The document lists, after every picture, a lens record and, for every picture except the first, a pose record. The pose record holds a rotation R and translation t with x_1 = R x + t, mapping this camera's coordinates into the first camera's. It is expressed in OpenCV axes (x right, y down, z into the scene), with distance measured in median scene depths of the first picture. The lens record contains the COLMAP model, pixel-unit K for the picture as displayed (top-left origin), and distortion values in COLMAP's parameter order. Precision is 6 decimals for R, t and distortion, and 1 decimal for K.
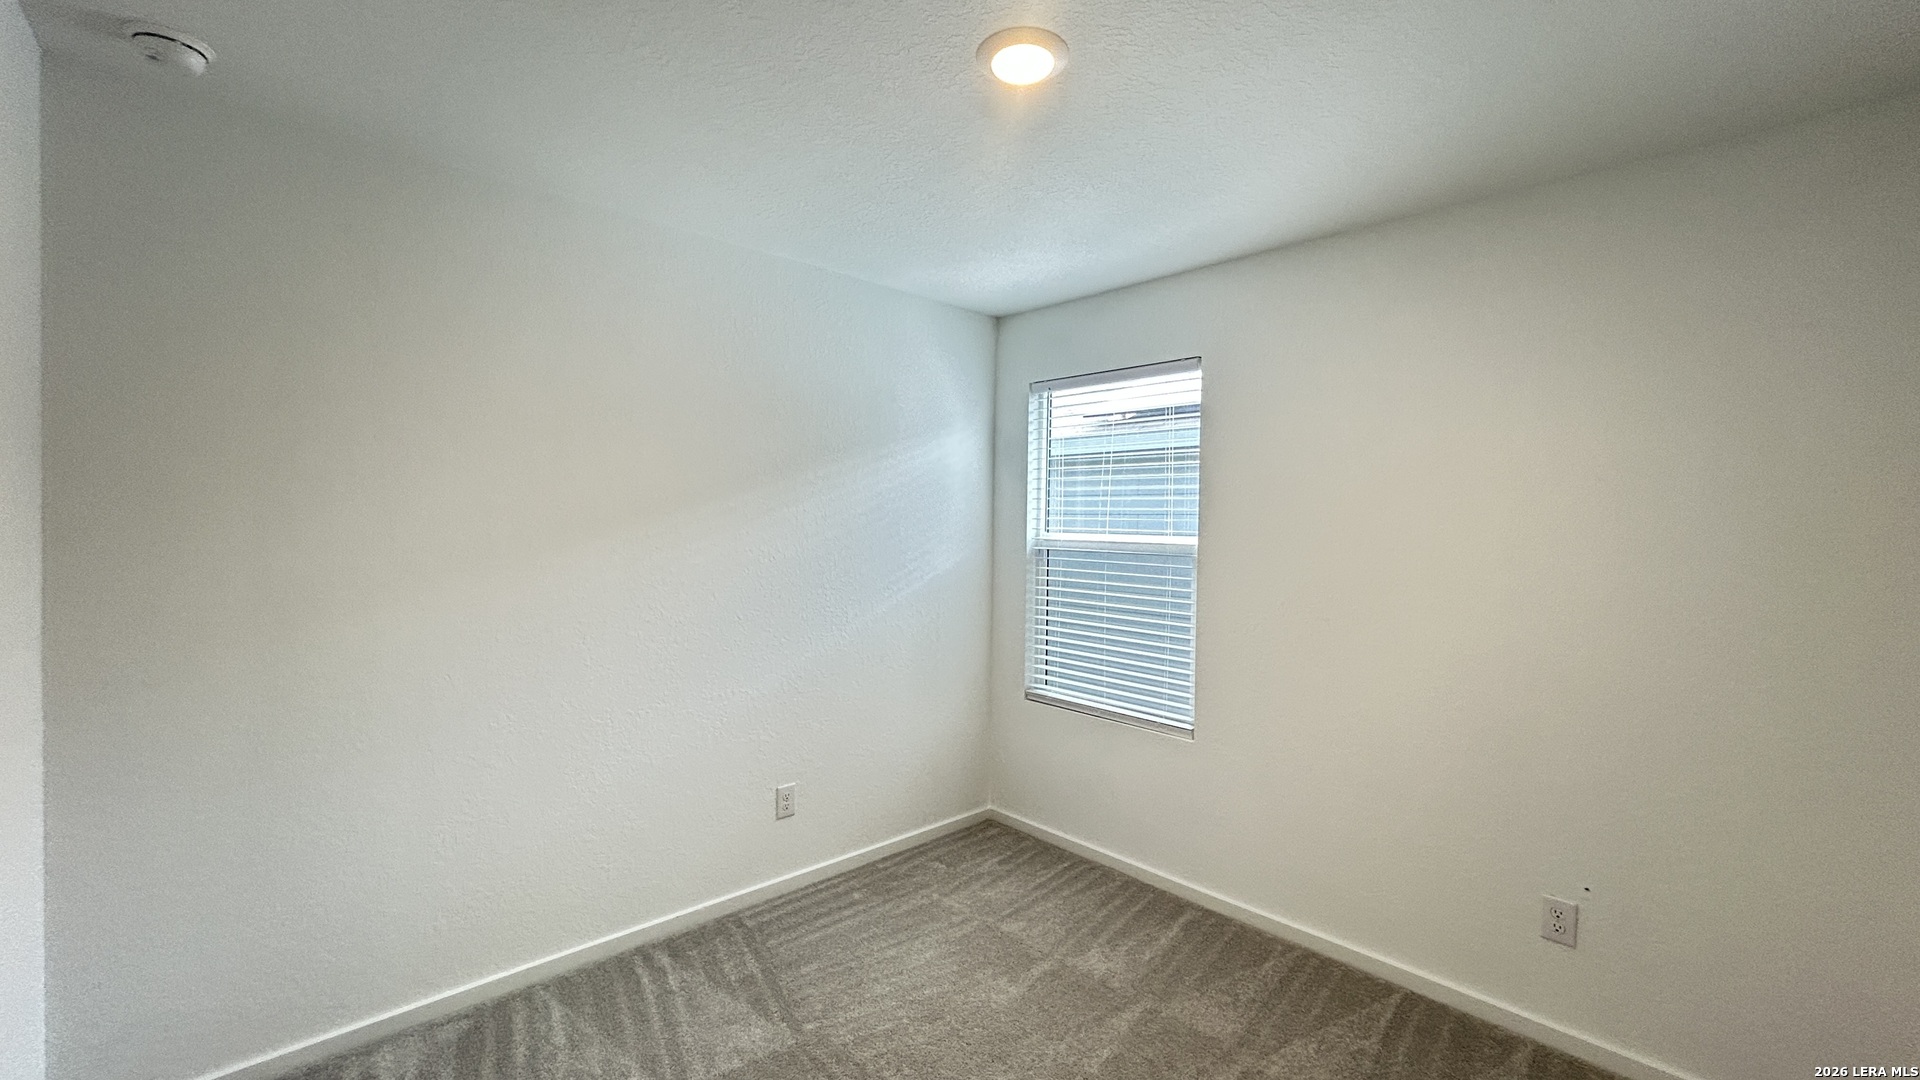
lens RADIAL K [[773.8, 0, 964.0], [0, 773.8, 539.5], [0, 0, 1]] dist [0.006869, 0.000118]
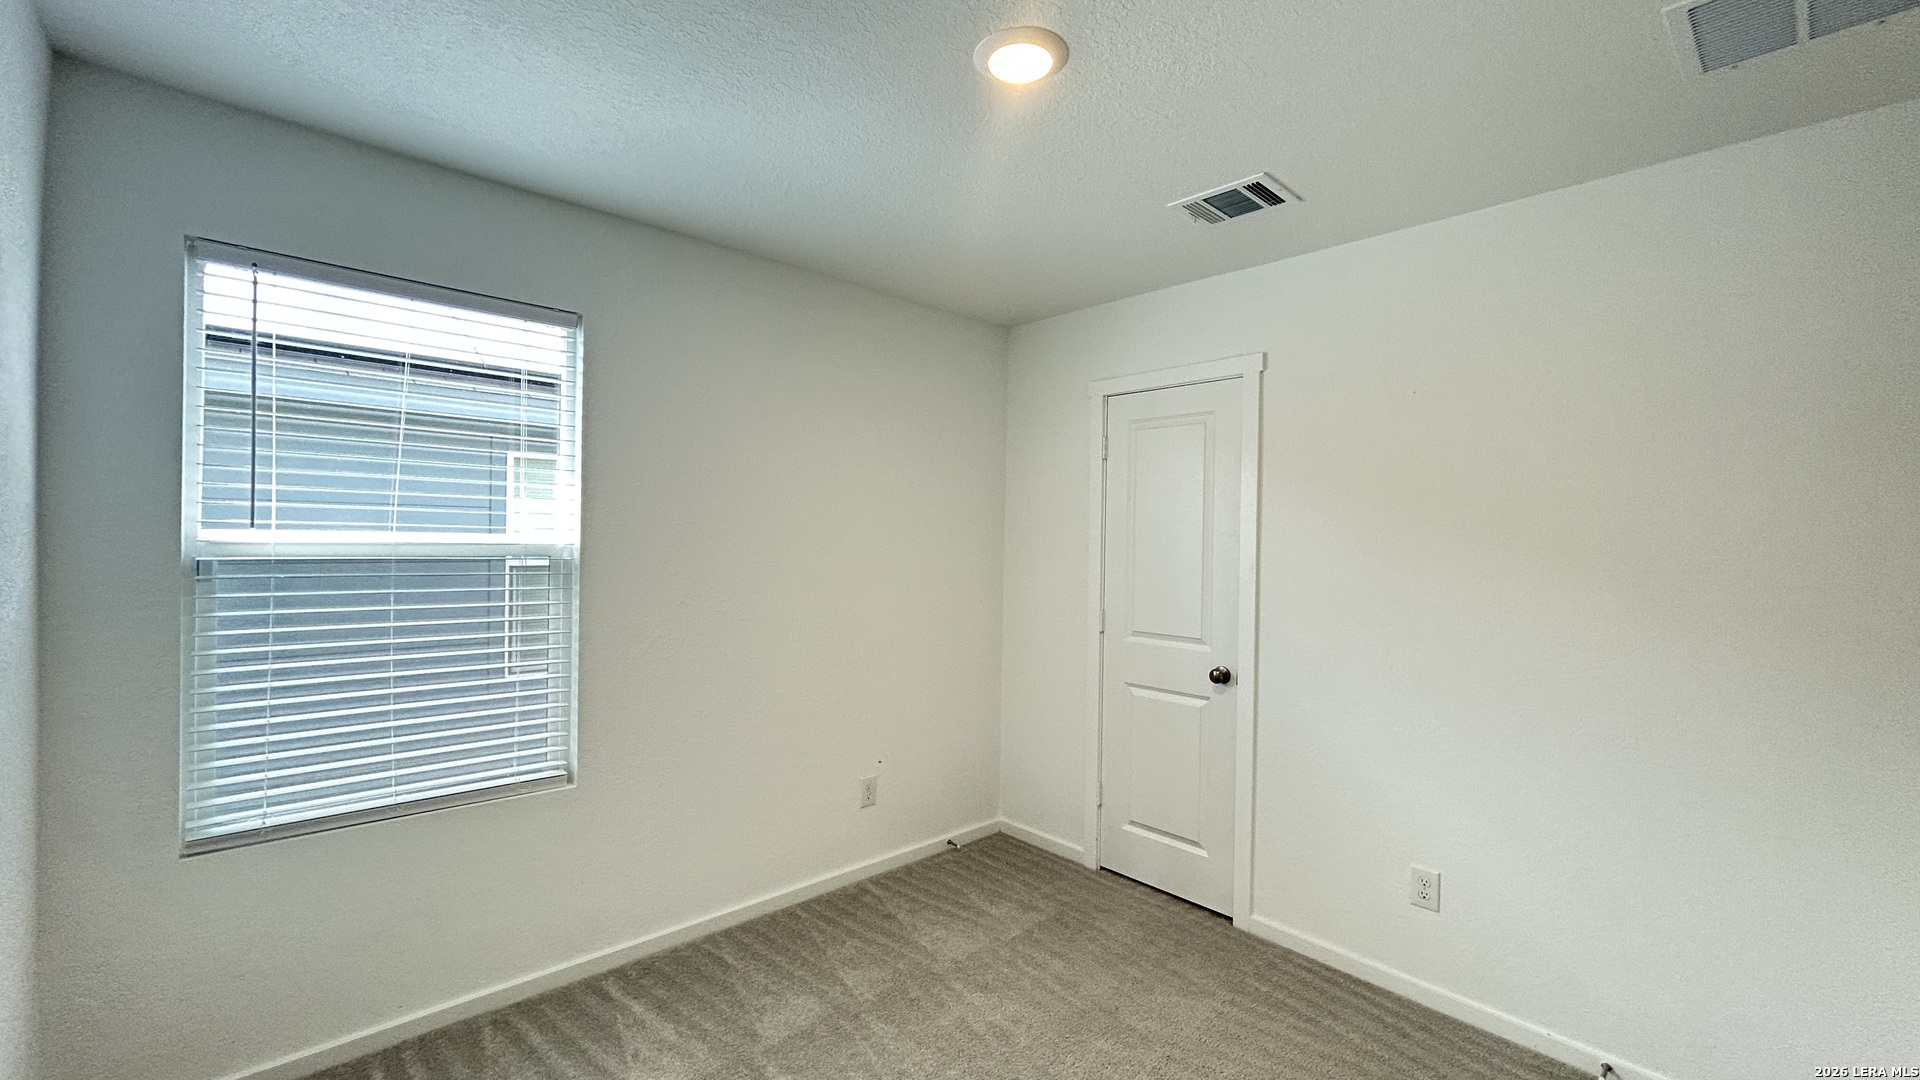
lens RADIAL K [[773.8, 0, 964.0], [0, 773.8, 539.5], [0, 0, 1]] dist [0.006869, 0.000118]
pose [[-0.000291, -0.020963, 0.999780, -0.509755], [-0.005050, 0.999768, 0.020961, -0.018896], [-0.999987, -0.005043, -0.000396, 0.582678]]
